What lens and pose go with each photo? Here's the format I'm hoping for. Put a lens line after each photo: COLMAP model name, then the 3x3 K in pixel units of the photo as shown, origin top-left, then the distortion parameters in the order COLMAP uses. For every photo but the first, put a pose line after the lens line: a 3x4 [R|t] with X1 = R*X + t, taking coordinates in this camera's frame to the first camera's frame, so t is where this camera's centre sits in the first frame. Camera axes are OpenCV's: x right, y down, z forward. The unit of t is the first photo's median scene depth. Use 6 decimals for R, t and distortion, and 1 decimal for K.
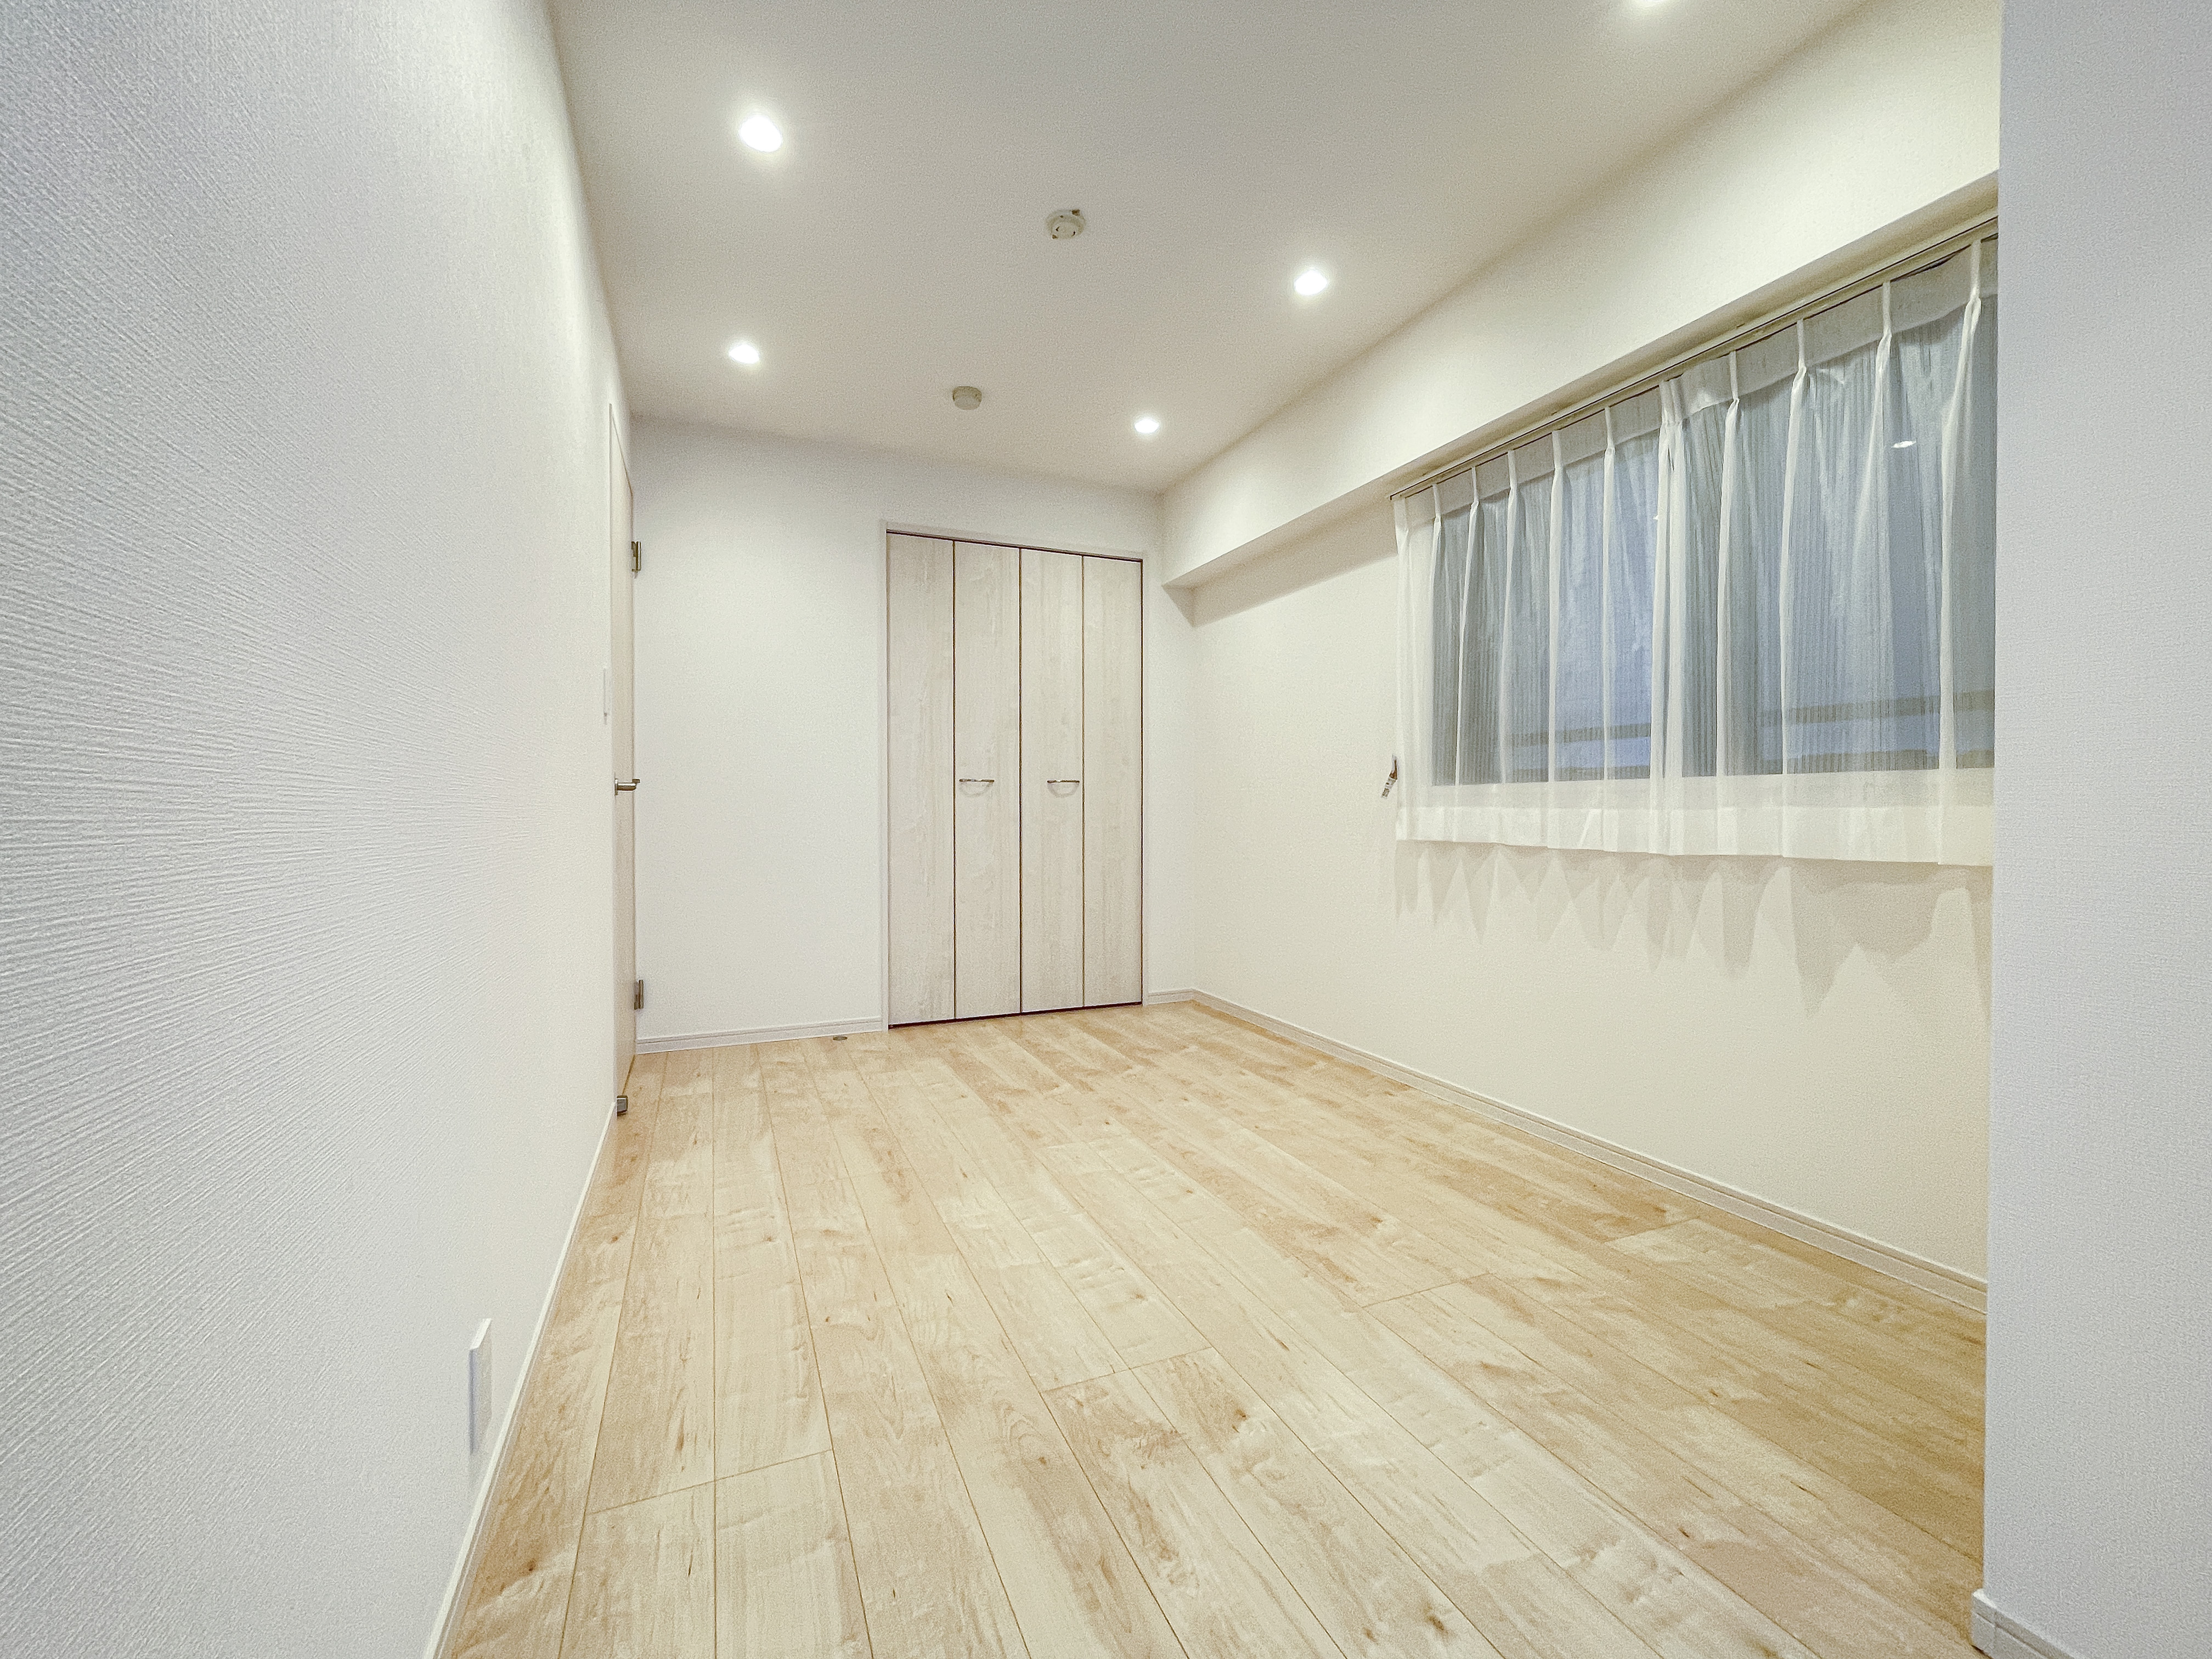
lens RADIAL K [[926.7, 0, 1098.4], [0, 926.7, 815.9], [0, 0, 1]] dist [-0.001007, -0.000167]
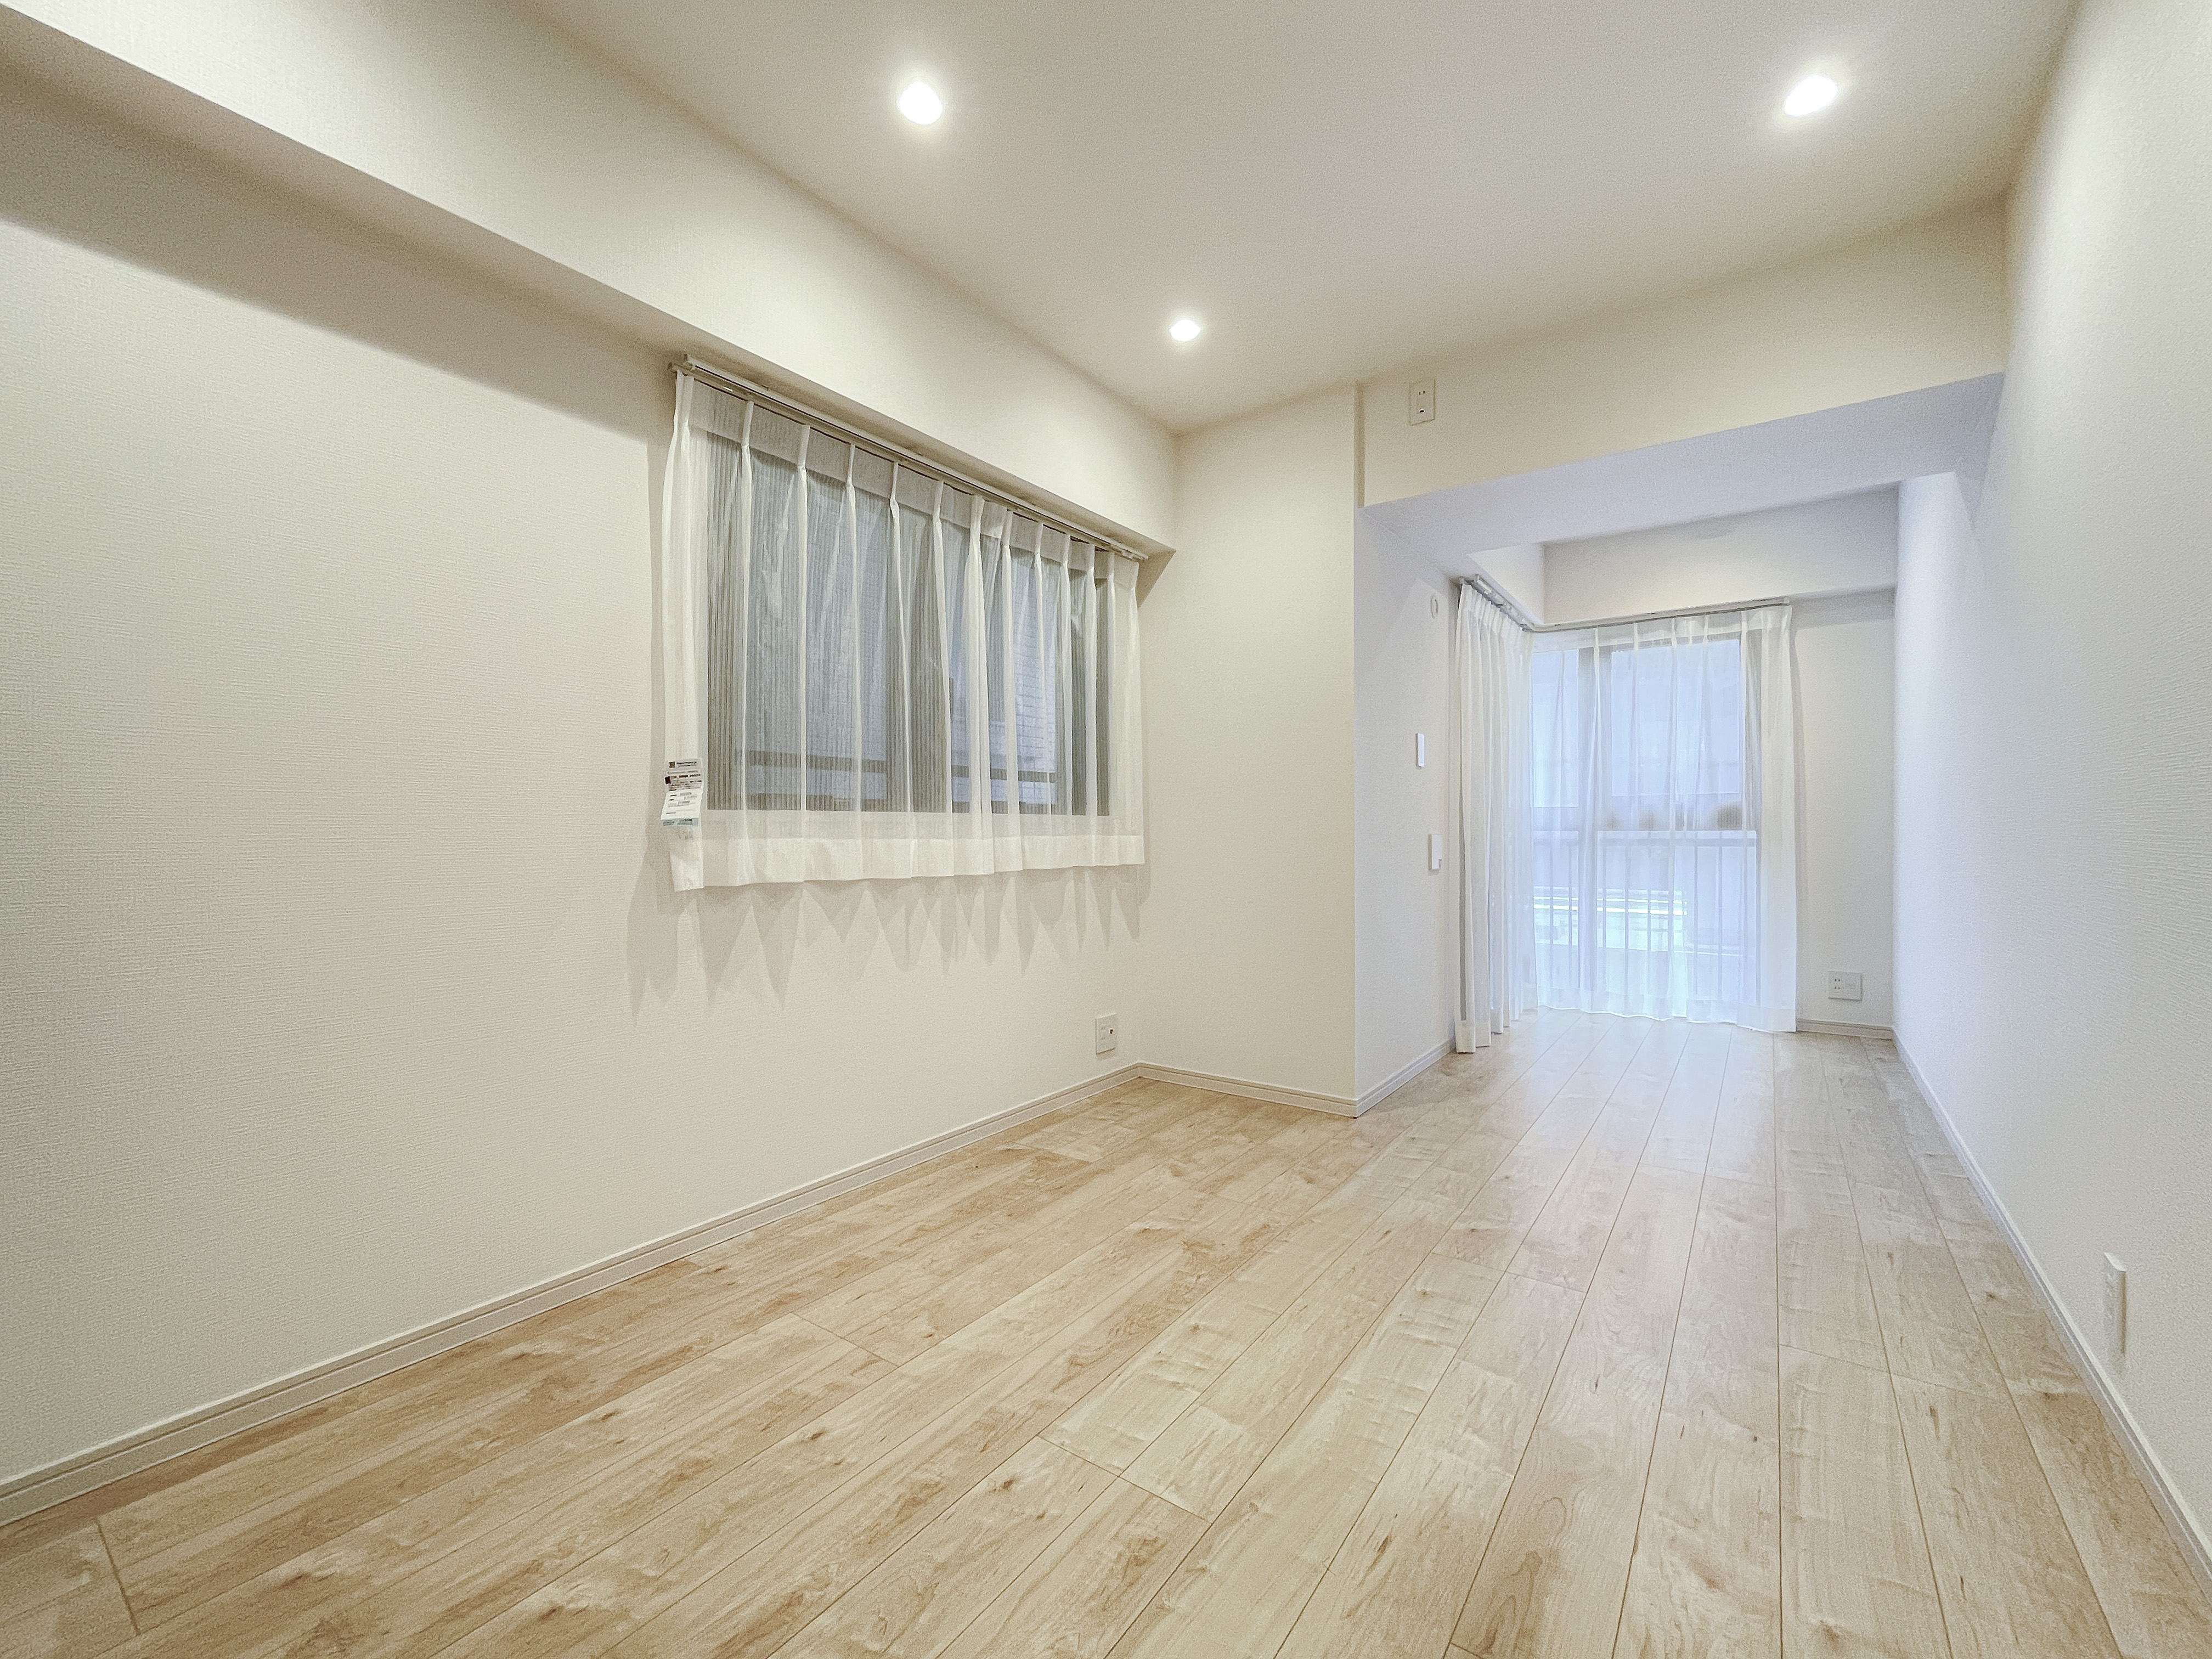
lens RADIAL K [[912.6, 0, 1122.3], [0, 912.6, 833.8], [0, 0, 1]] dist [0.000465, 0.000010]
pose [[-0.527696, -0.002574, 0.849429, -0.421154], [0.008744, 0.999926, 0.008462, -0.017772], [-0.849388, 0.011892, -0.527635, 1.164478]]
